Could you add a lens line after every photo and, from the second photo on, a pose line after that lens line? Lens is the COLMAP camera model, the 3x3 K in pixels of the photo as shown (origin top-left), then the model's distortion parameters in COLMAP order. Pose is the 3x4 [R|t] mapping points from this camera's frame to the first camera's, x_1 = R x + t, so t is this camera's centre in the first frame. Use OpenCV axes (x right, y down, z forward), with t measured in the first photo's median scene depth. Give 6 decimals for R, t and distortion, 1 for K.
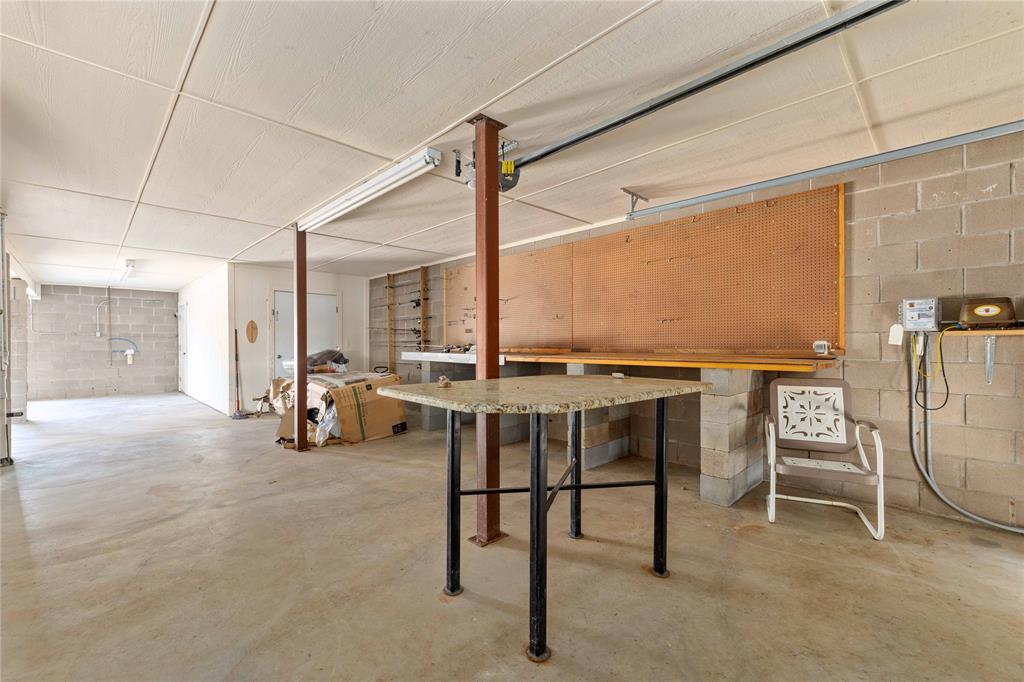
lens RADIAL K [[438.0, 0, 511.5], [0, 438.0, 343.9], [0, 0, 1]] dist [0.002768, 0.000053]
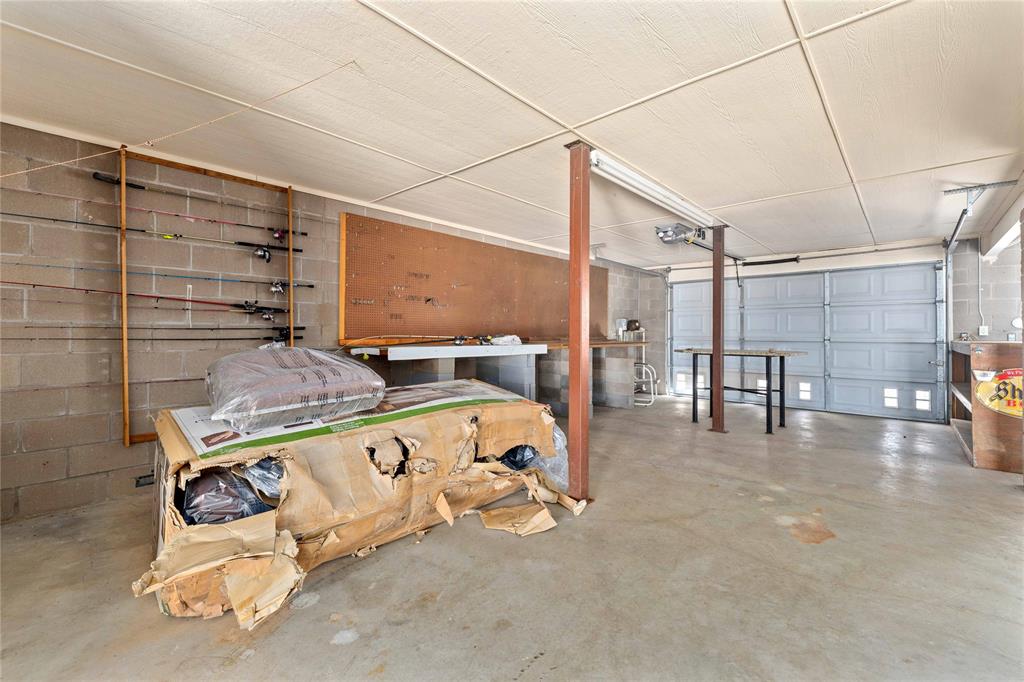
lens RADIAL K [[438.0, 0, 511.9], [0, 438.0, 332.2], [0, 0, 1]] dist [0.002768, 0.000053]
pose [[-0.062435, 0.007041, 0.998024, -0.727836], [-0.000183, 0.999975, -0.007066, 0.001236], [-0.998049, -0.000623, -0.062432, 0.747624]]
